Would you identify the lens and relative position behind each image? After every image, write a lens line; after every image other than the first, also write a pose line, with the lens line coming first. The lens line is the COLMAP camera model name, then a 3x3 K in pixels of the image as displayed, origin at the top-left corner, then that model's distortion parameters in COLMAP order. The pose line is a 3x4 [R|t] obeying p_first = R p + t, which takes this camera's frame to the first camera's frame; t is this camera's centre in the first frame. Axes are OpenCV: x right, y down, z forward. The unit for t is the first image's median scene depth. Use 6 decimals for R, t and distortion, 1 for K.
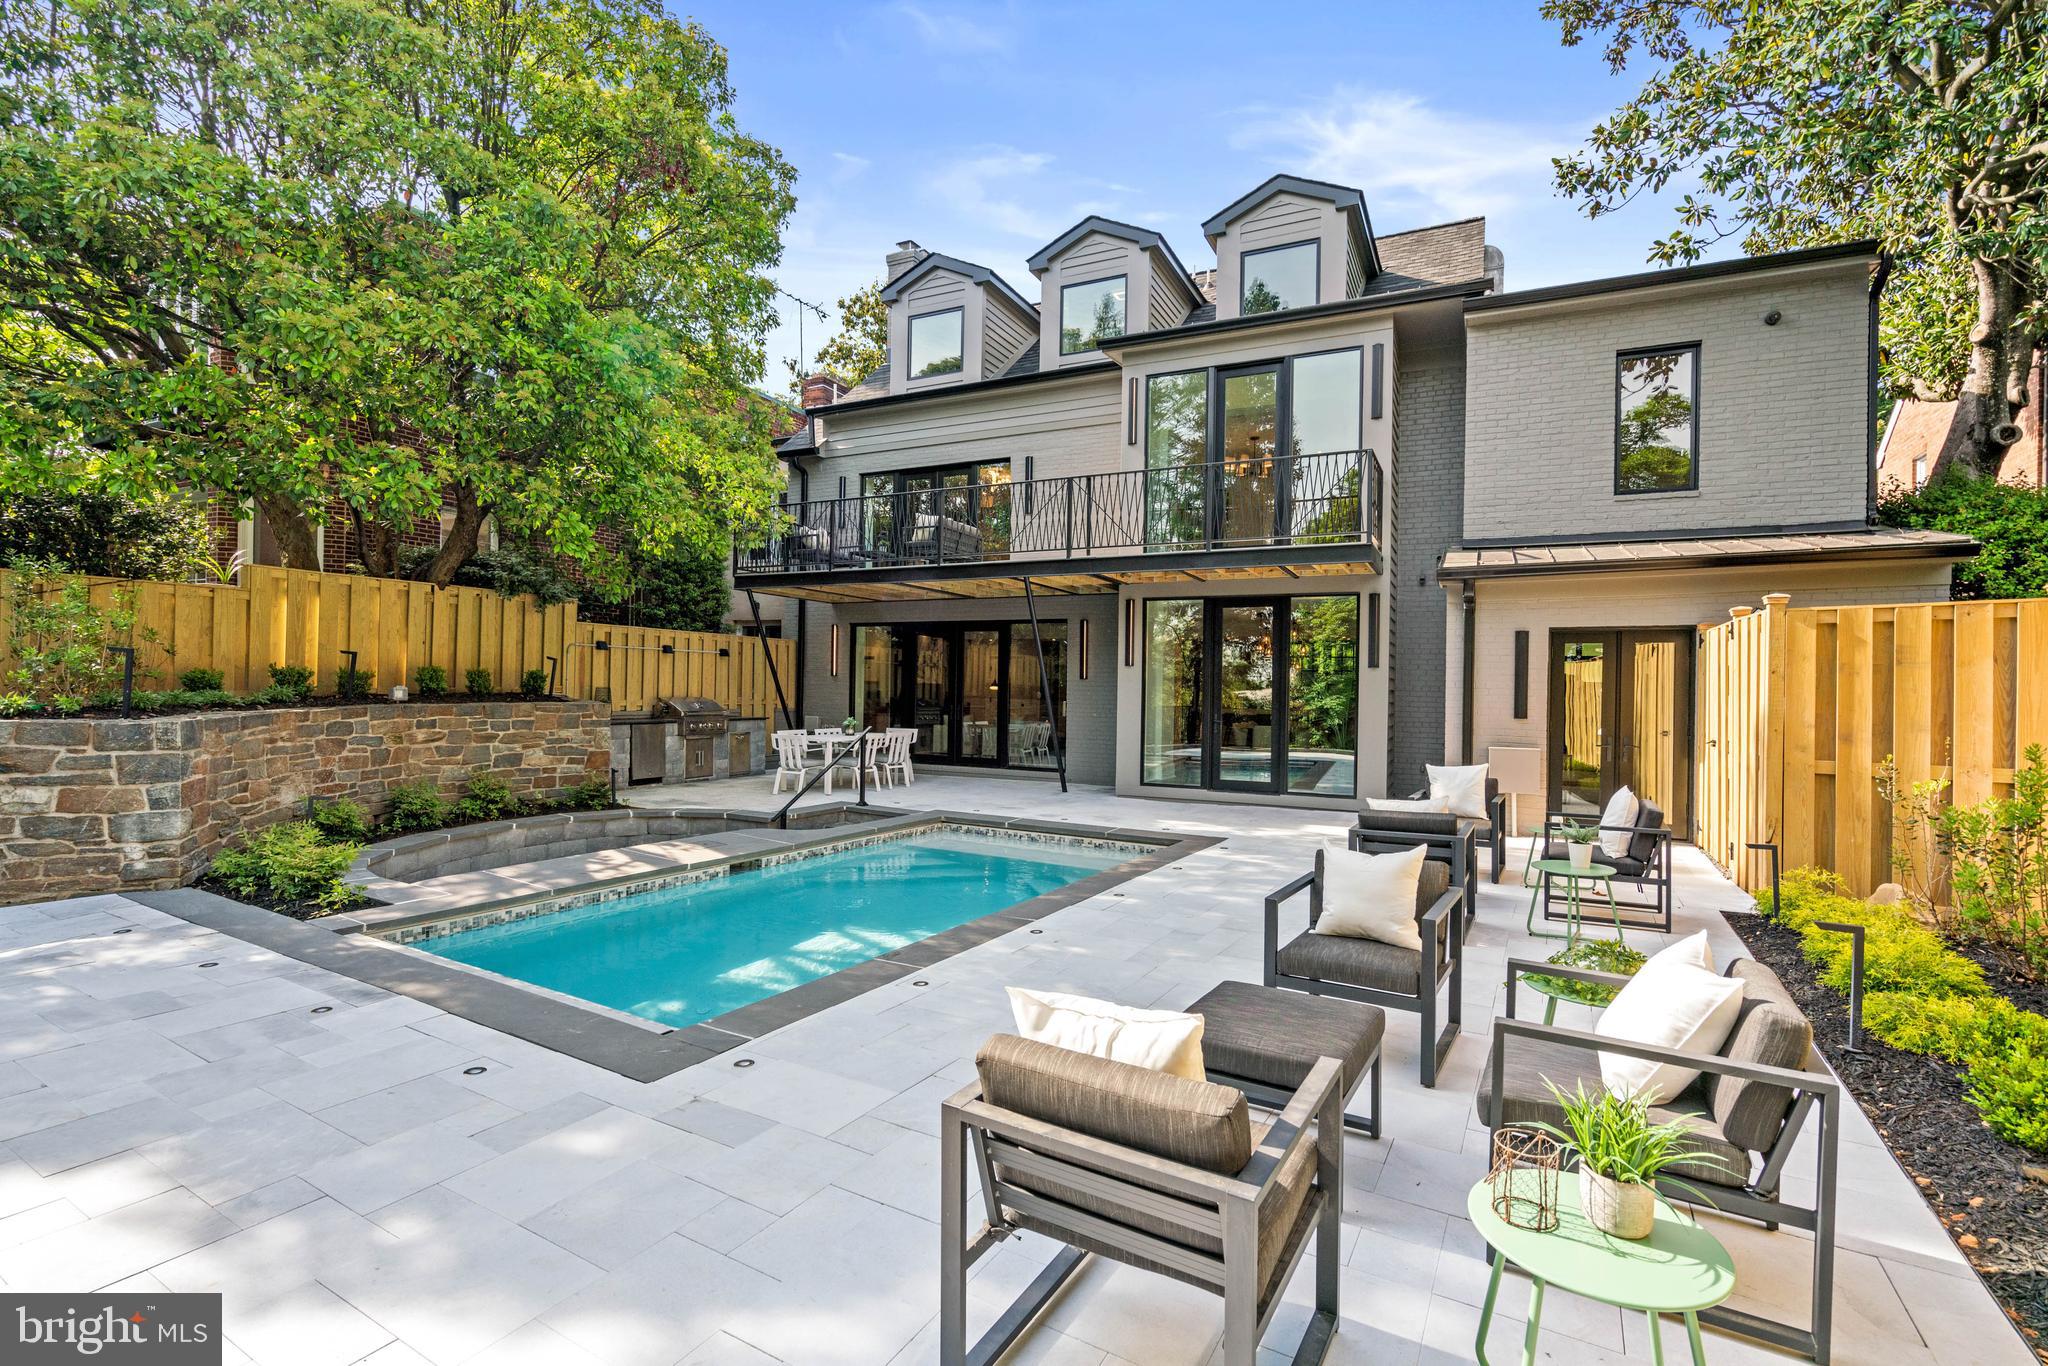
lens RADIAL K [[938.3, 0, 1011.8], [0, 938.3, 679.8], [0, 0, 1]] dist [-0.006144, 0.001347]
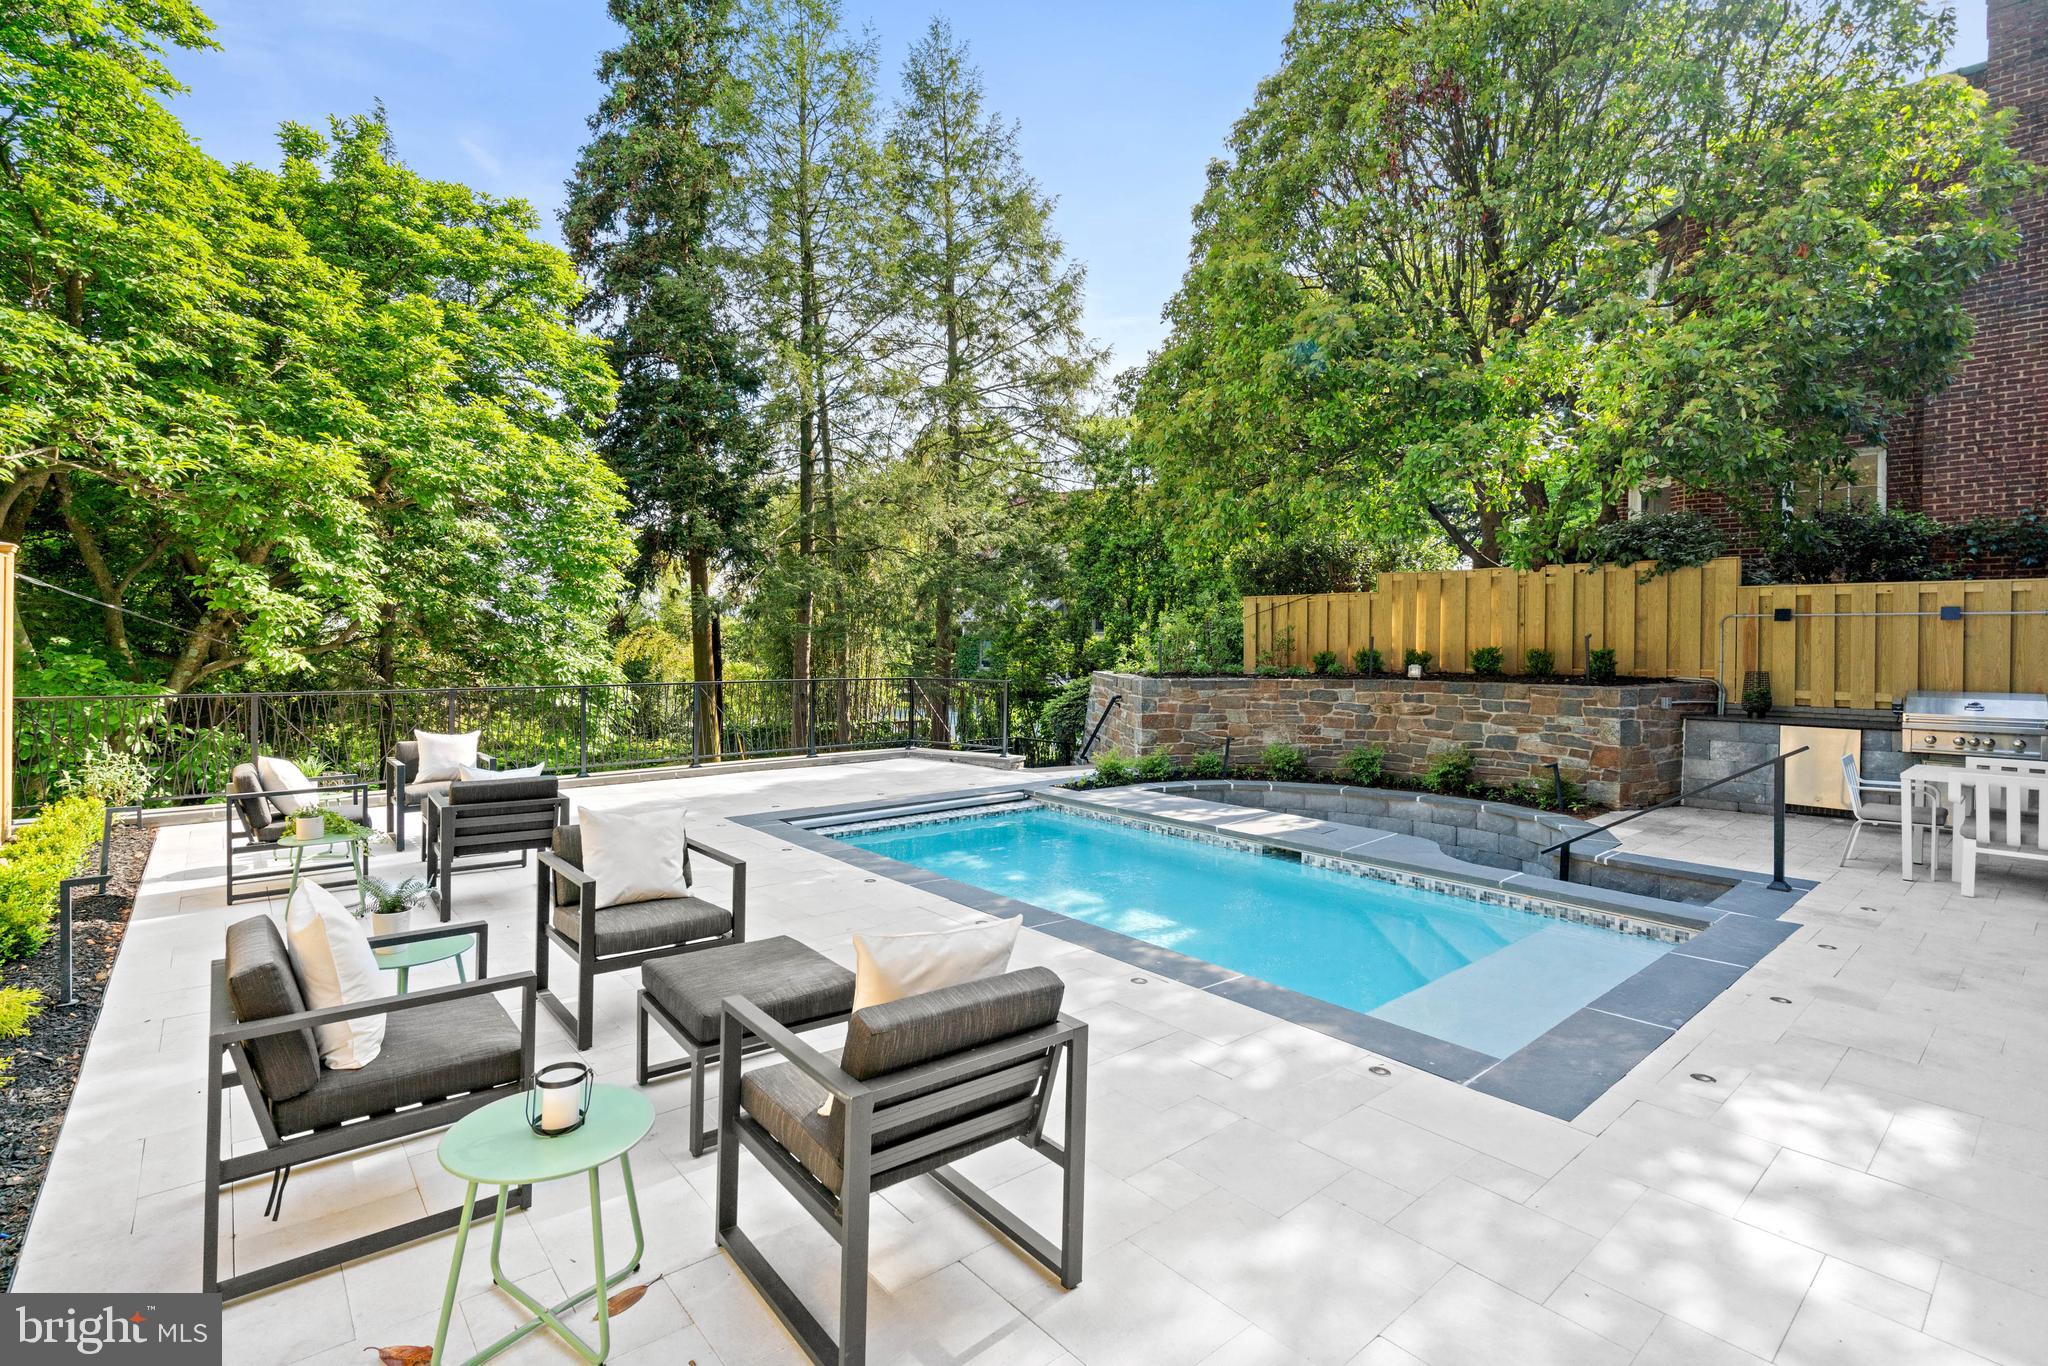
lens RADIAL K [[938.3, 0, 1013.5], [0, 938.3, 662.0], [0, 0, 1]] dist [-0.006144, 0.001347]
pose [[-0.329737, -0.006800, -0.944048, 0.533104], [-0.012613, 0.999917, -0.002797, 0.011450], [0.943989, 0.010985, -0.329795, 0.818506]]
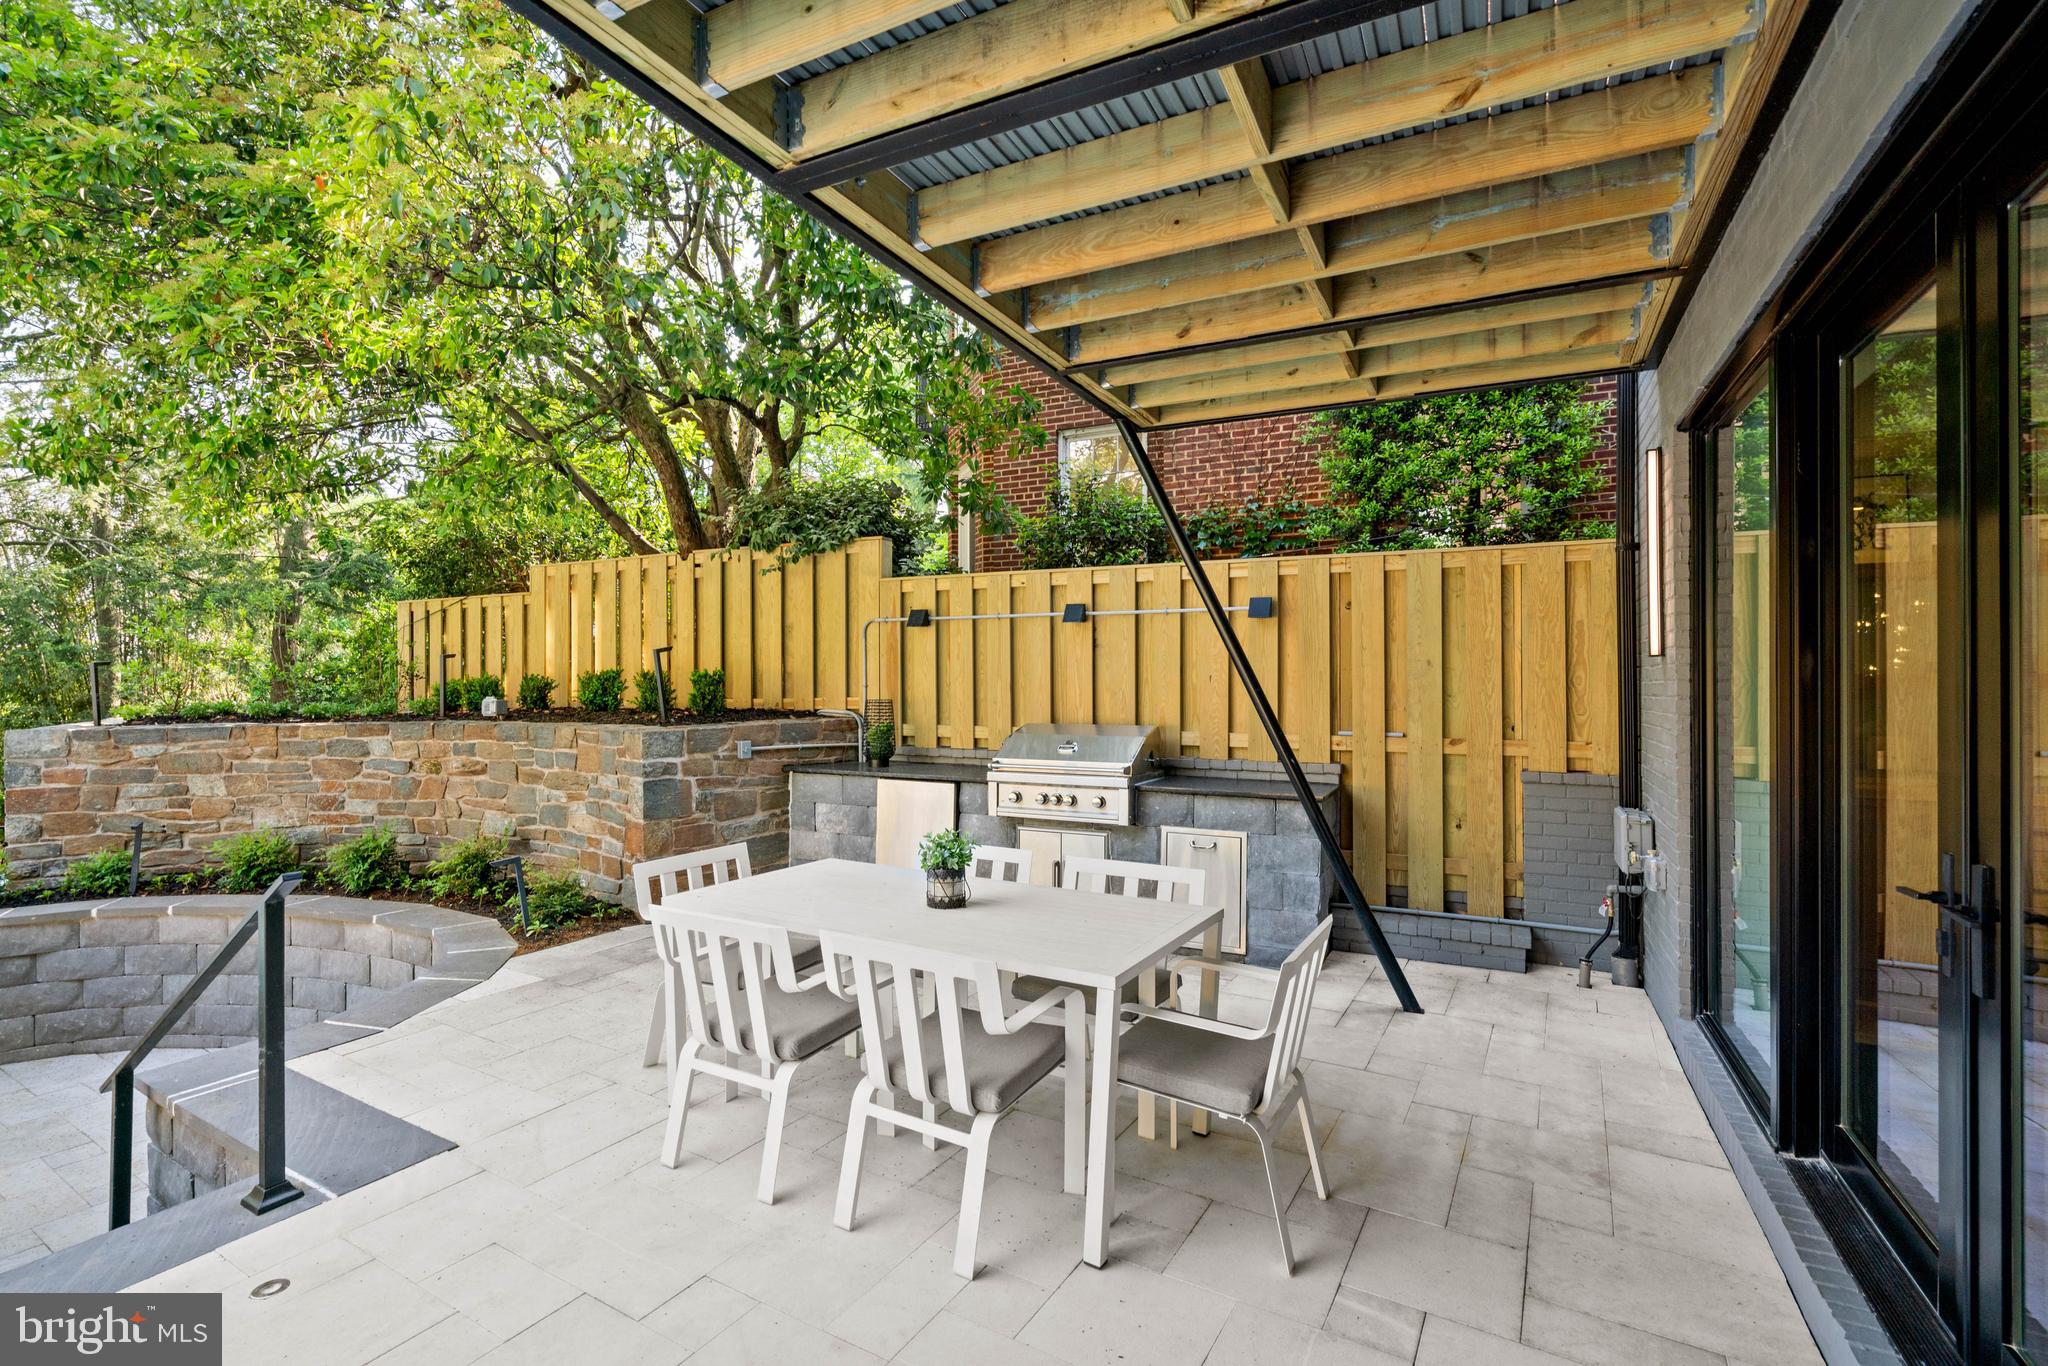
lens RADIAL K [[938.3, 0, 1014.2], [0, 938.3, 681.9], [0, 0, 1]] dist [-0.006144, 0.001347]
pose [[-0.003553, -0.017882, -0.999834, 0.085260], [0.004593, 0.999829, -0.017898, 0.009007], [0.999983, -0.004656, -0.003470, 1.273708]]
